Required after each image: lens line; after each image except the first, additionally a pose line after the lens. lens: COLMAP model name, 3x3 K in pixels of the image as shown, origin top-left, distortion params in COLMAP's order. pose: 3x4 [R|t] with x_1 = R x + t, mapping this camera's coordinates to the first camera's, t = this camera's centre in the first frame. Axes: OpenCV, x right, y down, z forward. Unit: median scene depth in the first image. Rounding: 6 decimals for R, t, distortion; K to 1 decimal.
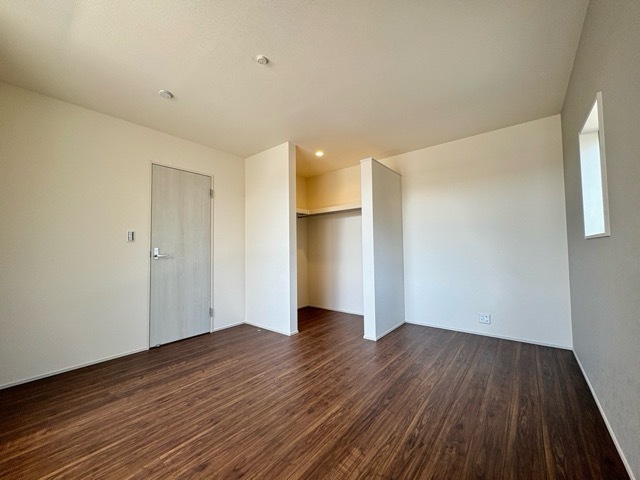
lens RADIAL K [[256.2, 0, 320.6], [0, 256.2, 240.8], [0, 0, 1]] dist [0.000924, -0.000336]
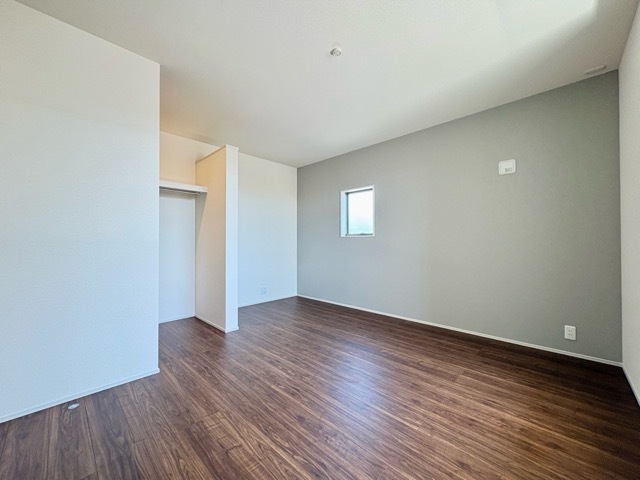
lens RADIAL K [[256.2, 0, 320.8], [0, 256.2, 239.8], [0, 0, 1]] dist [0.000924, -0.000336]
pose [[0.084685, 0.021974, 0.996165, -1.104973], [-0.034303, 0.999228, -0.019125, 0.061767], [-0.995817, -0.032551, 0.085373, 0.849222]]
